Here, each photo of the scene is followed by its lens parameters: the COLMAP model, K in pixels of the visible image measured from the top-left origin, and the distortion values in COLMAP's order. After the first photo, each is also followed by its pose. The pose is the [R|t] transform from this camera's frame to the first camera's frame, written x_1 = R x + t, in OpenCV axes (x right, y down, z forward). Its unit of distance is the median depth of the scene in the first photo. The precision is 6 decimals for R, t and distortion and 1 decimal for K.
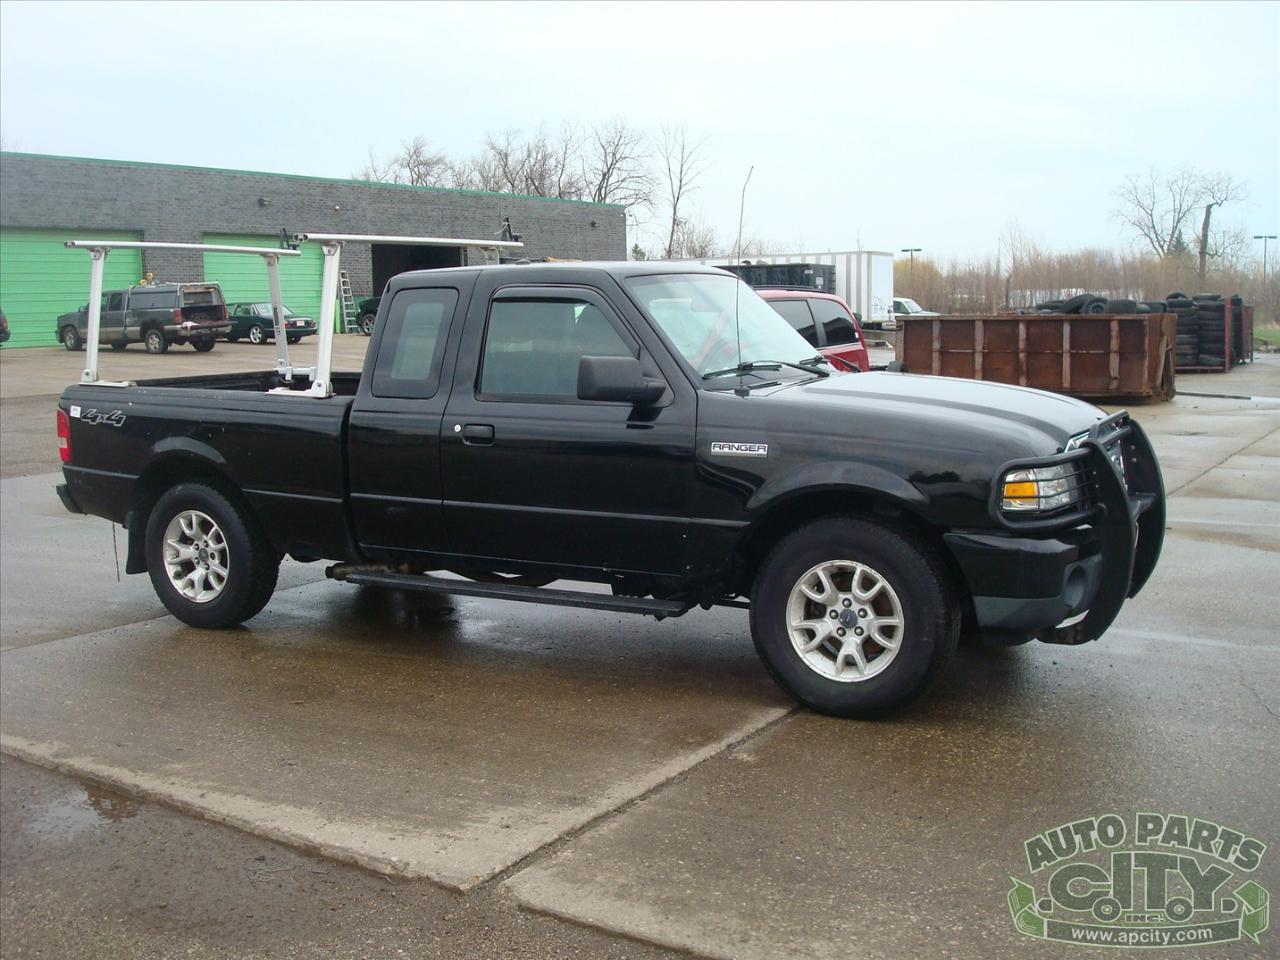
lens RADIAL K [[1332.7, 0, 628.7], [0, 1332.7, 470.8], [0, 0, 1]] dist [-0.073032, -0.101363]
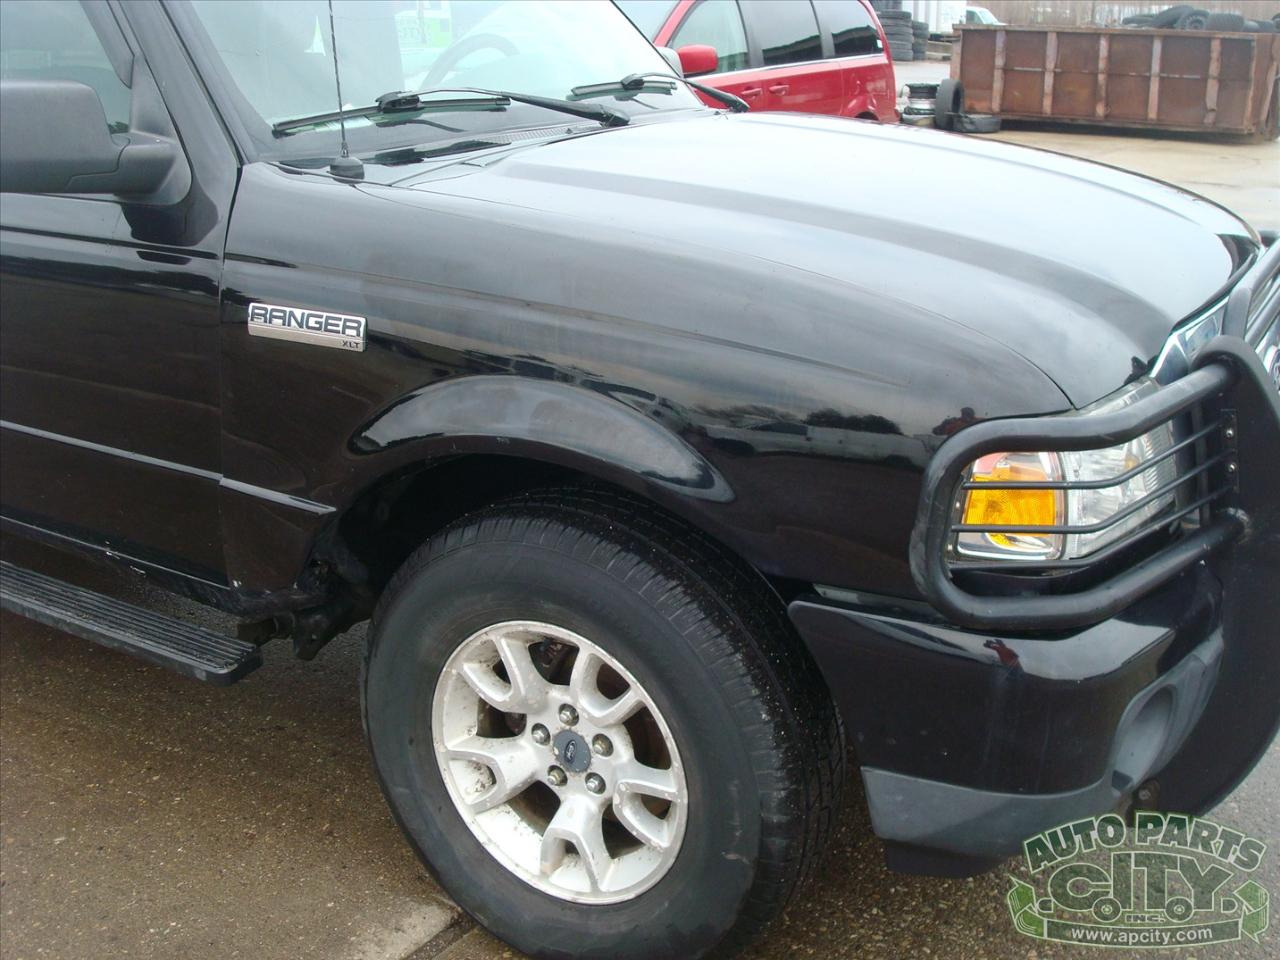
lens RADIAL K [[1332.7, 0, 628.7], [0, 1332.7, 470.8], [0, 0, 1]] dist [-0.073032, -0.101363]
pose [[0.998702, 0.028156, -0.042442, 0.172469], [-0.018601, 0.977374, 0.210701, -0.051400], [0.047414, -0.209638, 0.976629, 0.541581]]
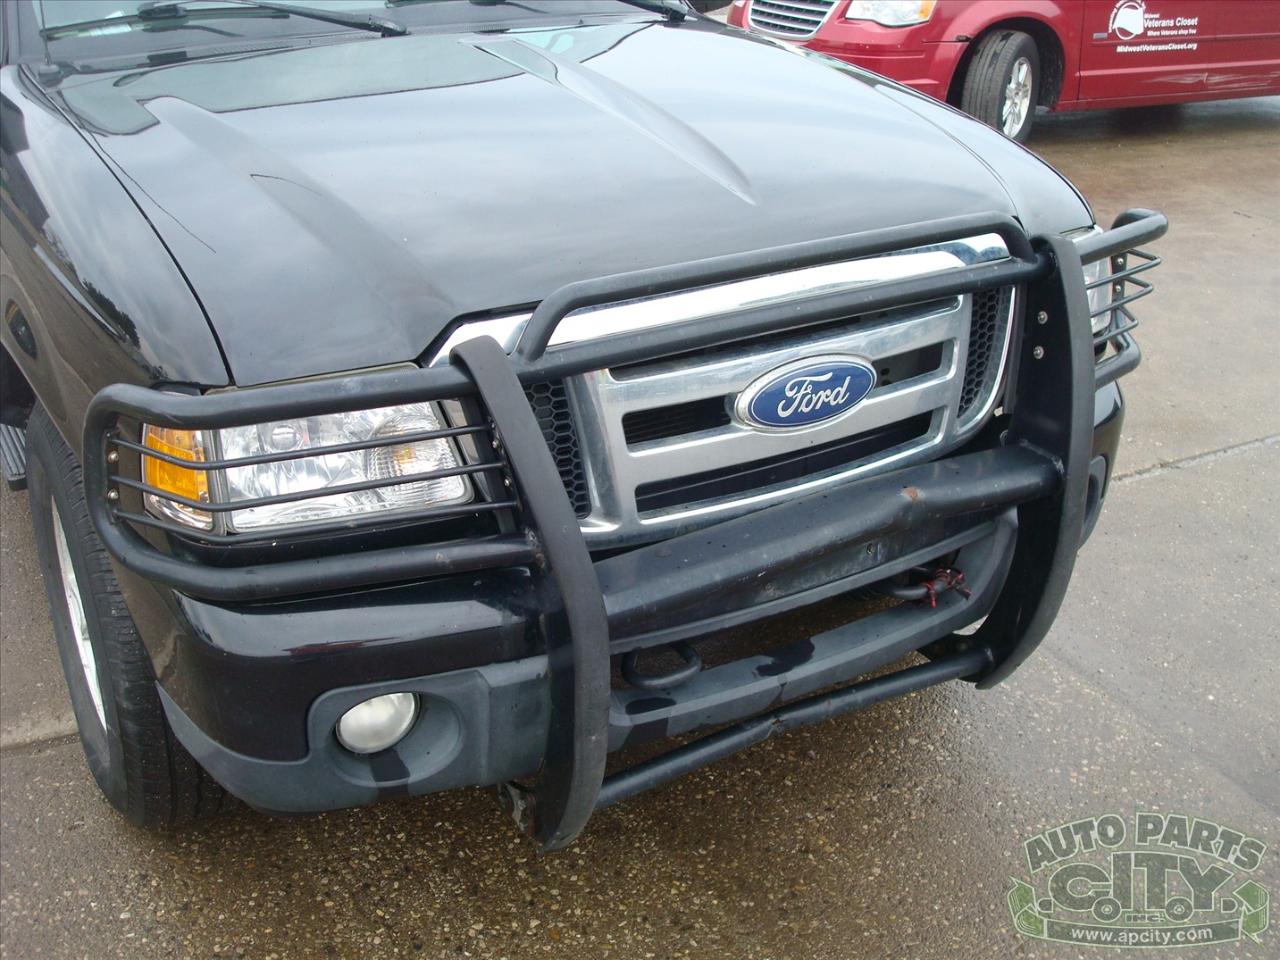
lens RADIAL K [[1341.9, 0, 618.9], [0, 1341.9, 484.8], [0, 0, 1]] dist [-0.097066, -0.043149]
pose [[0.859013, 0.238582, -0.452963, 0.450976], [-0.075669, 0.934224, 0.348568, -0.090416], [0.506331, -0.265149, 0.820564, 0.628151]]
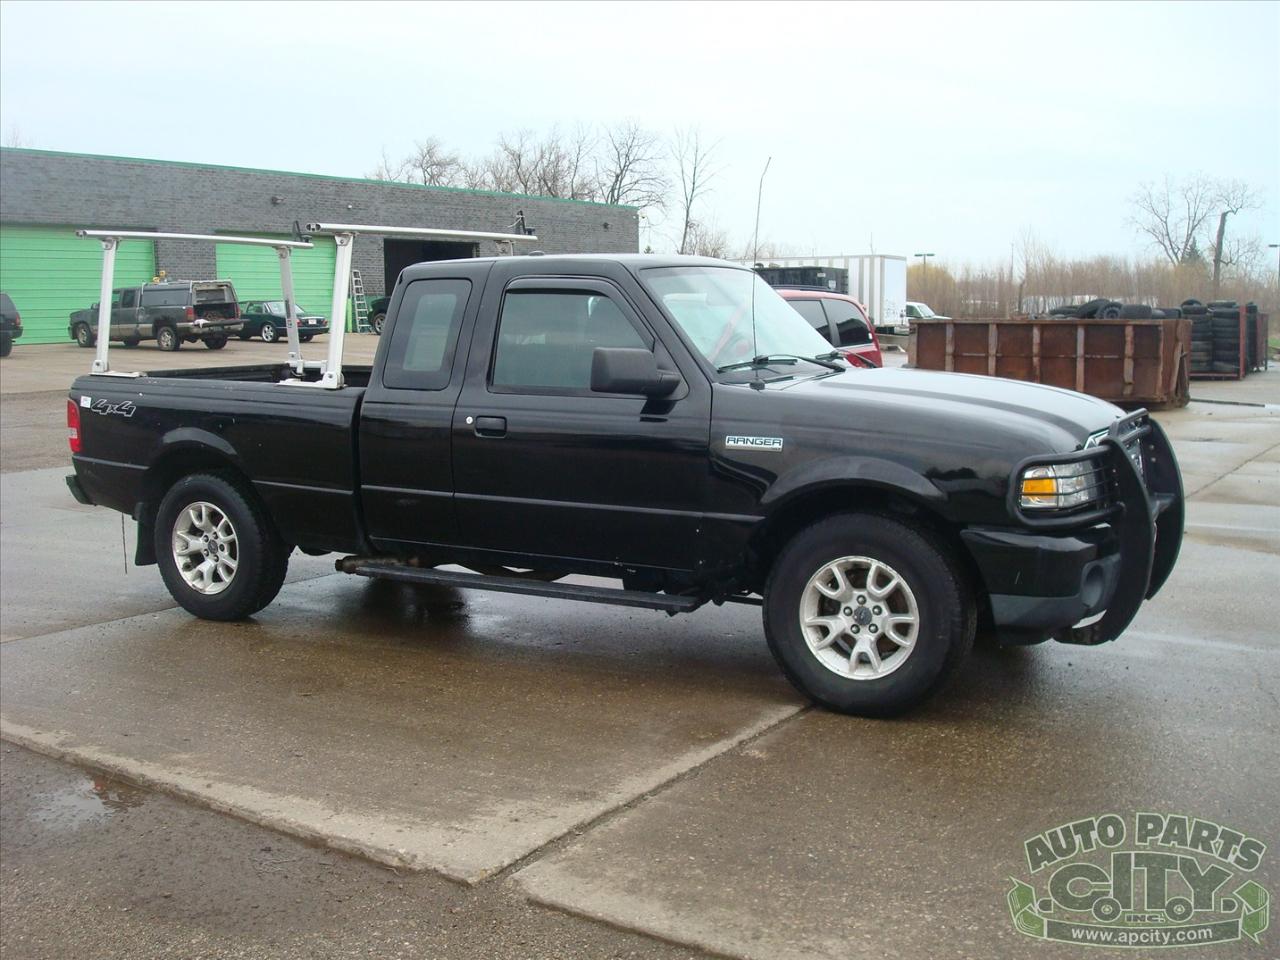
lens RADIAL K [[1331.6, 0, 623.2], [0, 1331.6, 483.5], [0, 0, 1]] dist [-0.068298, -0.115749]
pose [[0.999880, 0.010422, -0.011439, -0.002203], [-0.010337, 0.999919, 0.007437, 0.006443], [0.011515, -0.007318, 0.999907, 0.009886]]
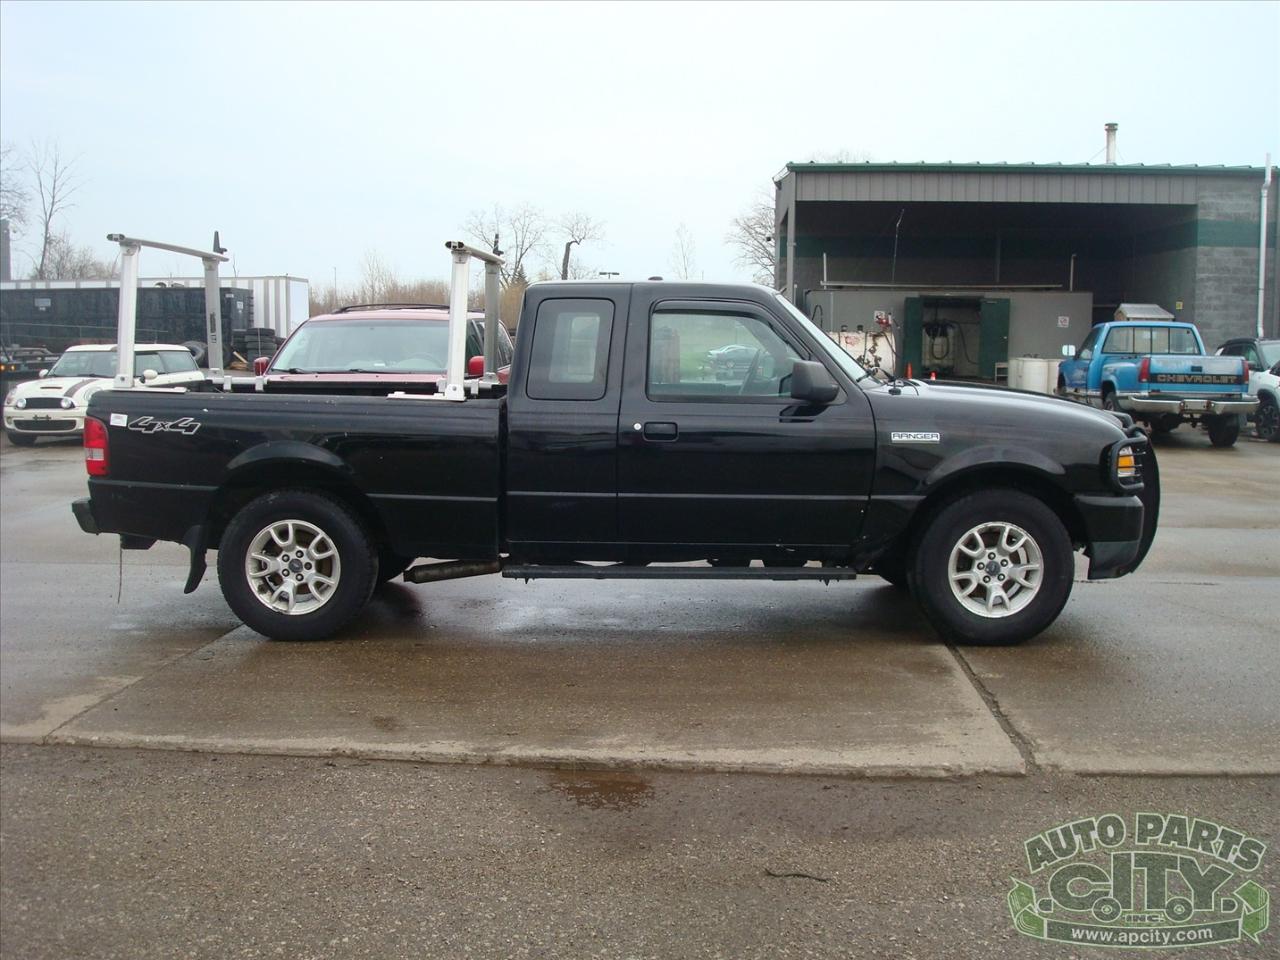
lens RADIAL K [[1332.7, 0, 628.7], [0, 1332.7, 470.8], [0, 0, 1]] dist [-0.073032, -0.101363]
pose [[0.882510, -0.027484, 0.469490, -0.644582], [0.037316, 0.999236, -0.011649, 0.016893], [-0.468811, 0.027800, 0.882861, 0.032777]]
